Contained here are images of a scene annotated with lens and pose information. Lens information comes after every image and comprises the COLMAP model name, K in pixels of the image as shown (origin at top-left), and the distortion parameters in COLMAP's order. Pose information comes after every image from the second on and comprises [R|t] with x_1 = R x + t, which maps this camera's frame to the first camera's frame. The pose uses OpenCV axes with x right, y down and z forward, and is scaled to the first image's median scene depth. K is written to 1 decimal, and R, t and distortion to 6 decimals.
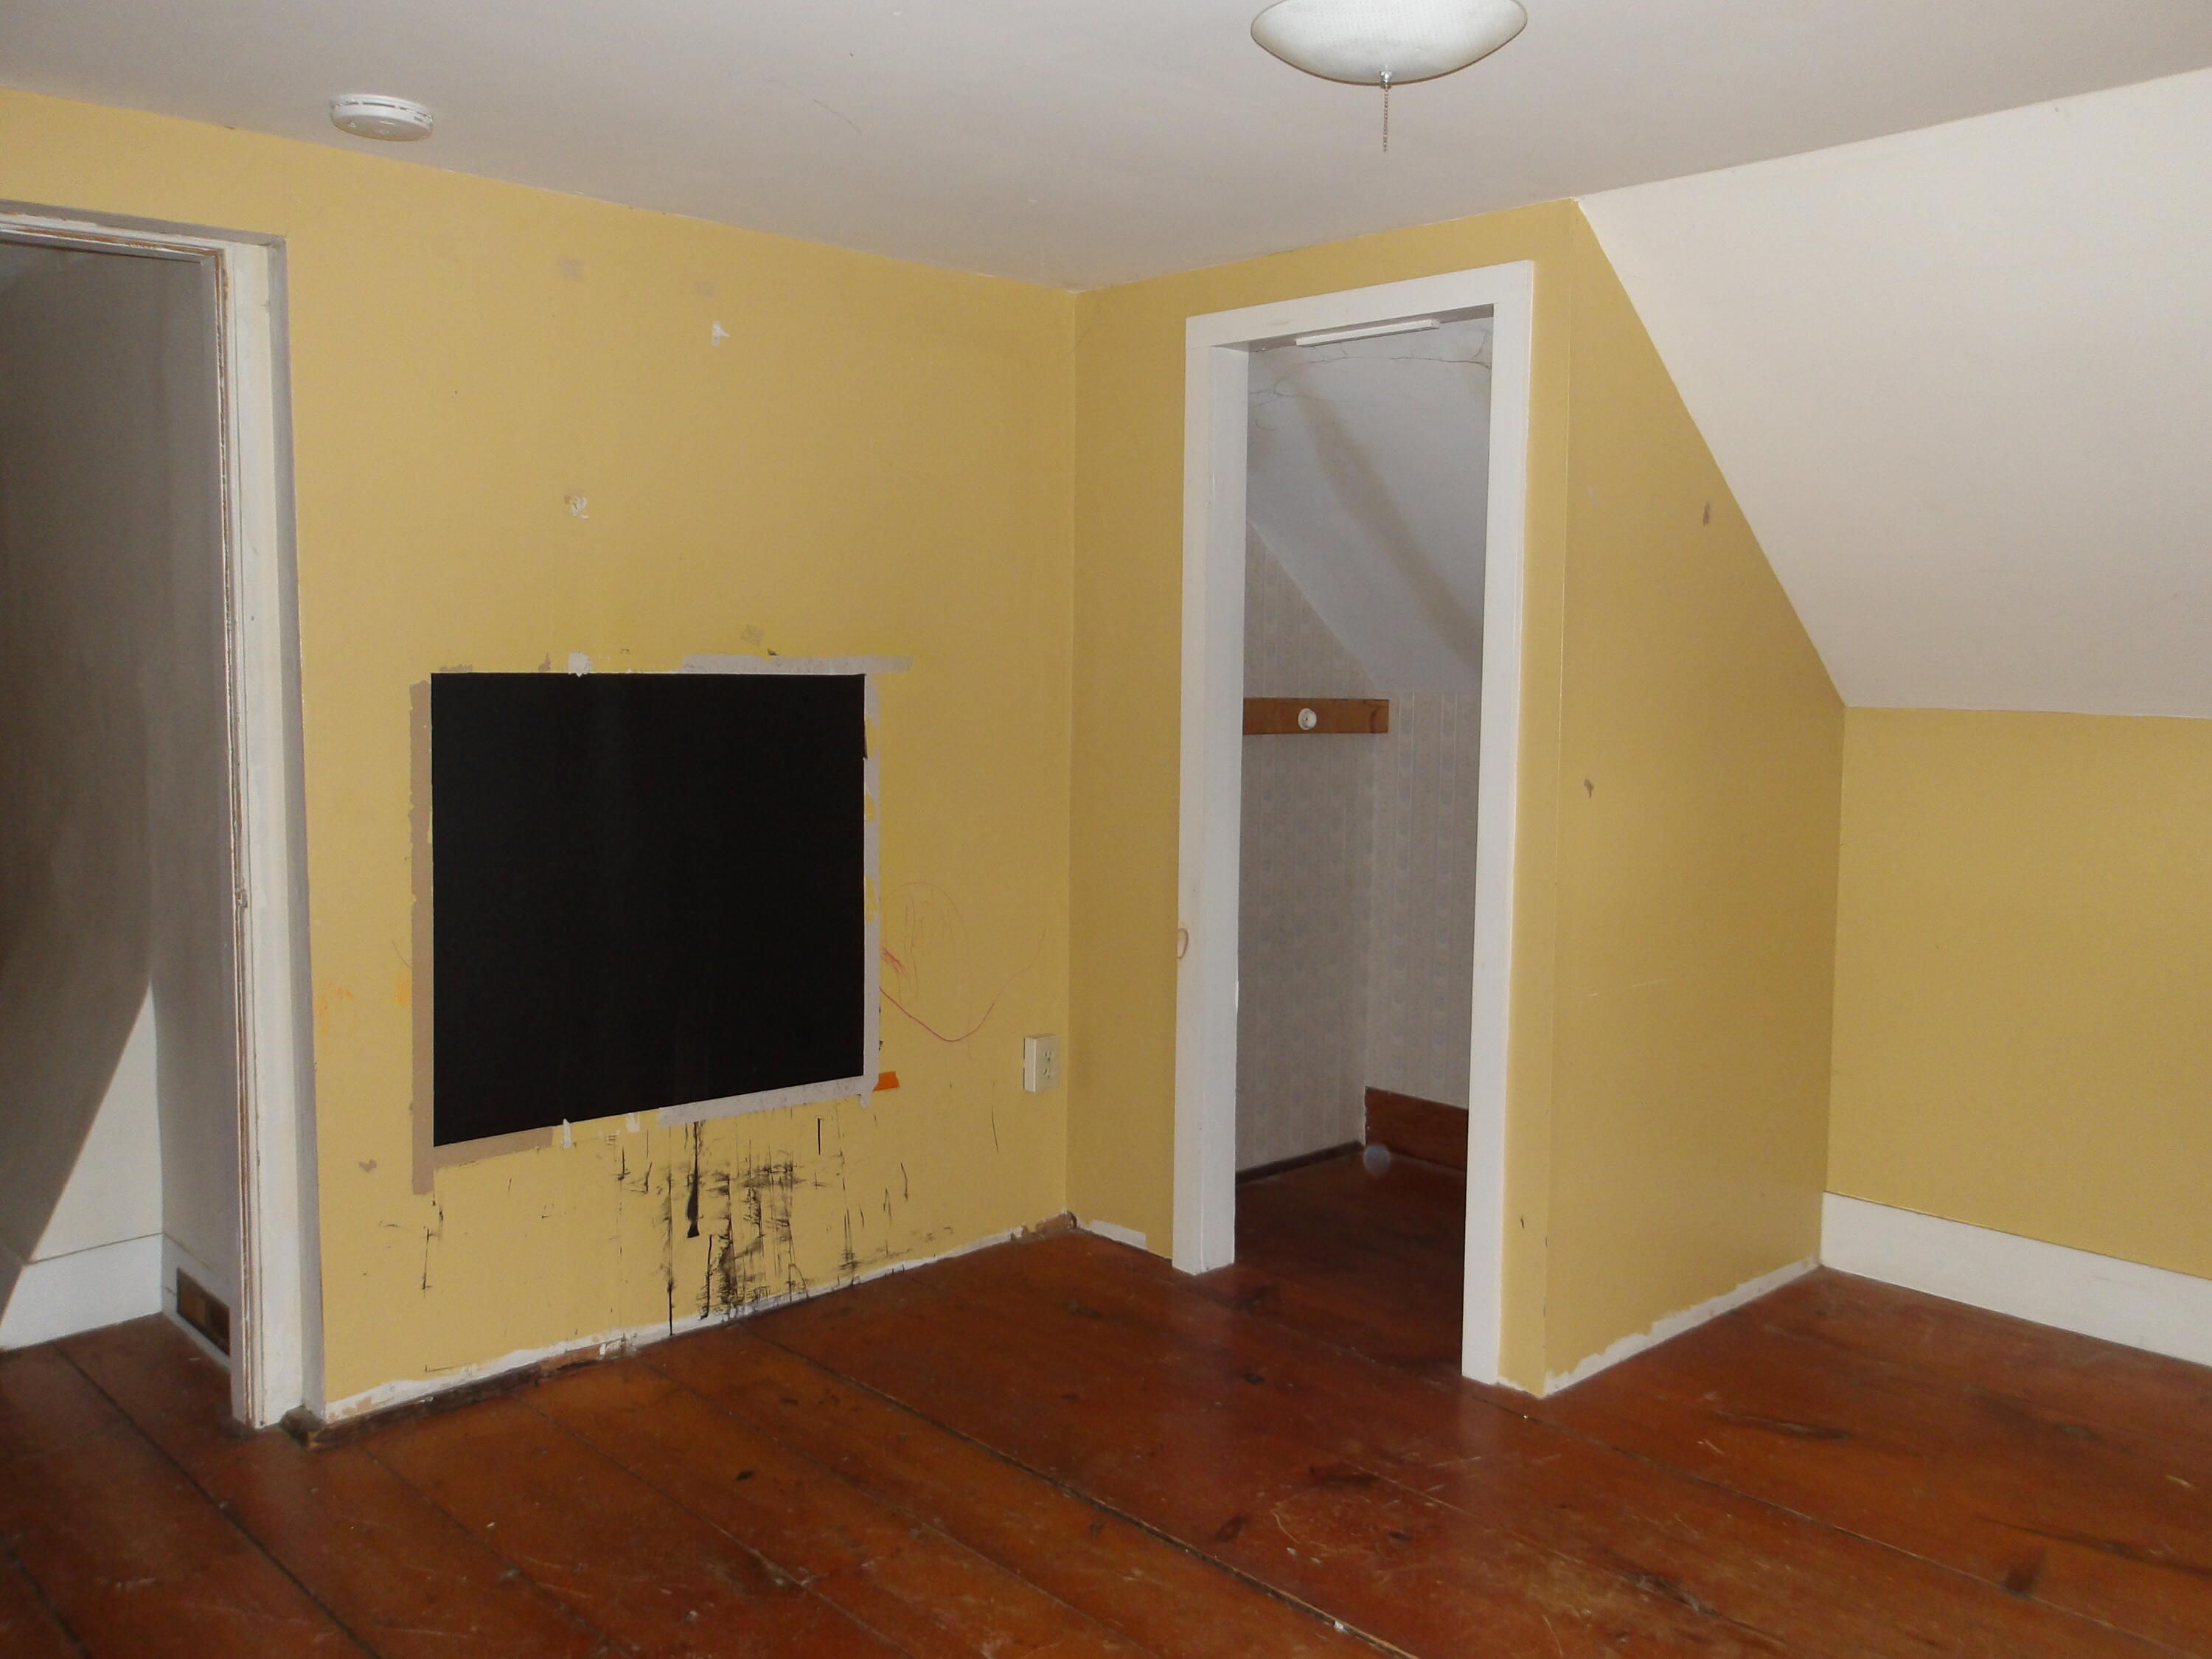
lens RADIAL K [[1809.2, 0, 1098.9], [0, 1809.2, 801.3], [0, 0, 1]] dist [-0.004394, 0.033572]
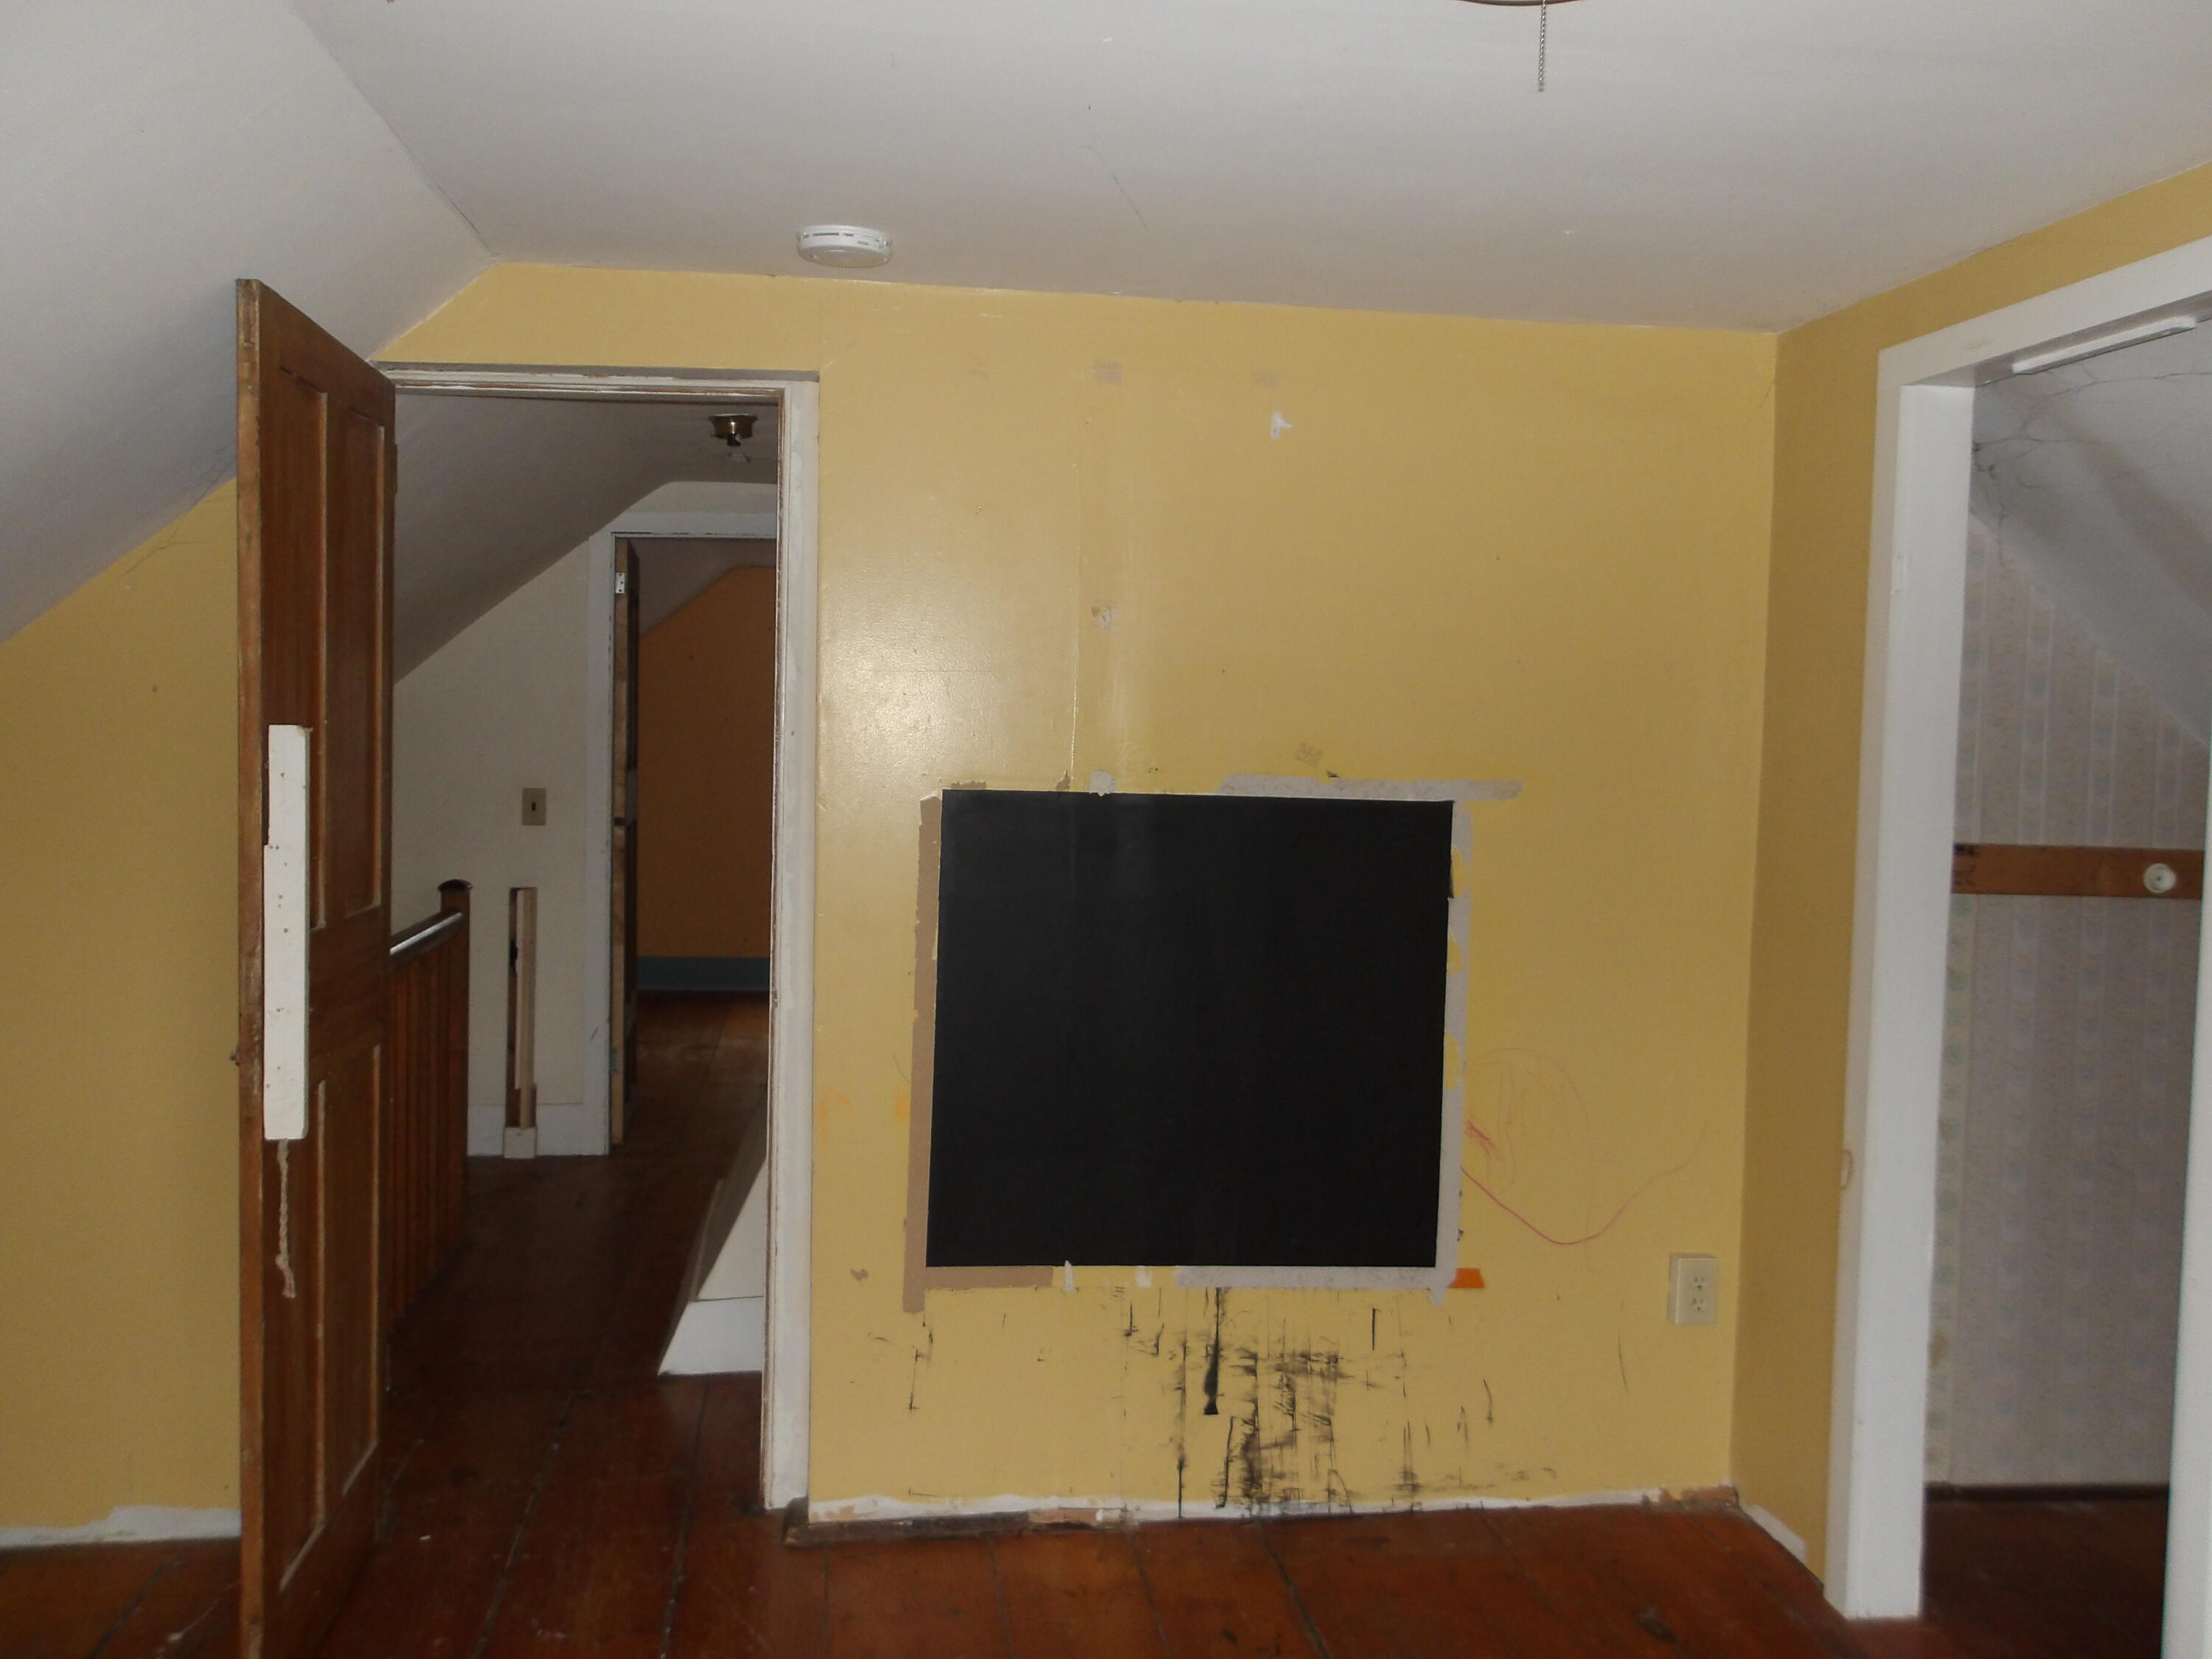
lens RADIAL K [[1809.2, 0, 1098.9], [0, 1809.2, 801.3], [0, 0, 1]] dist [-0.004394, 0.033572]
pose [[0.815254, 0.036354, -0.577962, 0.239310], [-0.064923, 0.997474, -0.028836, -0.035532], [0.575453, 0.061032, 0.815554, 0.206292]]
